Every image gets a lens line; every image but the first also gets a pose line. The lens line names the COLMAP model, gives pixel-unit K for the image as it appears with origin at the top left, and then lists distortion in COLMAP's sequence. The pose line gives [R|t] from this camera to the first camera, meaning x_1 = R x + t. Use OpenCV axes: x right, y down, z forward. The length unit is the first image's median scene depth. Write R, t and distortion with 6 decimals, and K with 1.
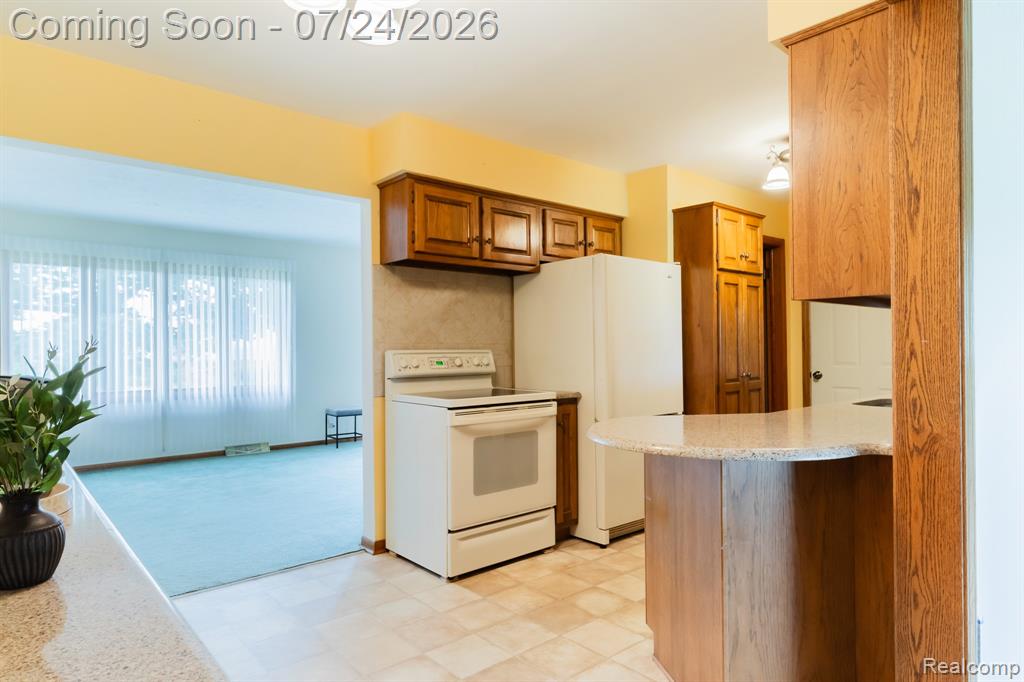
lens RADIAL K [[602.9, 0, 492.1], [0, 602.9, 345.9], [0, 0, 1]] dist [0.002025, 0.000195]
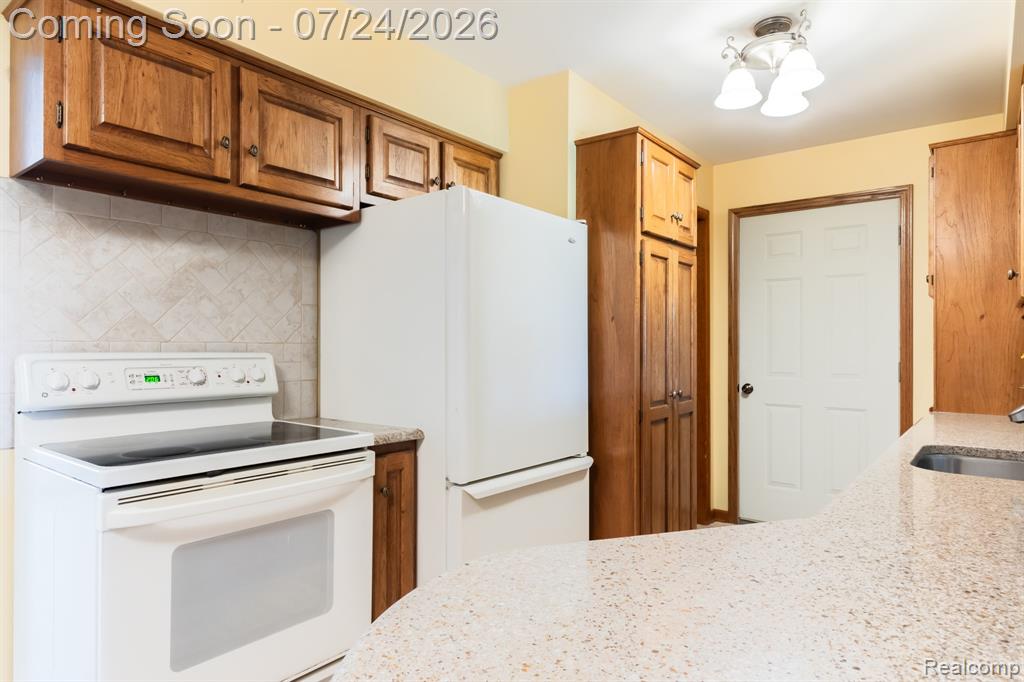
lens RADIAL K [[615.0, 0, 496.7], [0, 615.0, 344.2], [0, 0, 1]] dist [0.003674, 0.000435]
pose [[0.980258, 0.012534, 0.197326, 0.091381], [-0.012455, 0.999921, -0.001641, -0.003817], [-0.197331, -0.000849, 0.980337, 0.381004]]
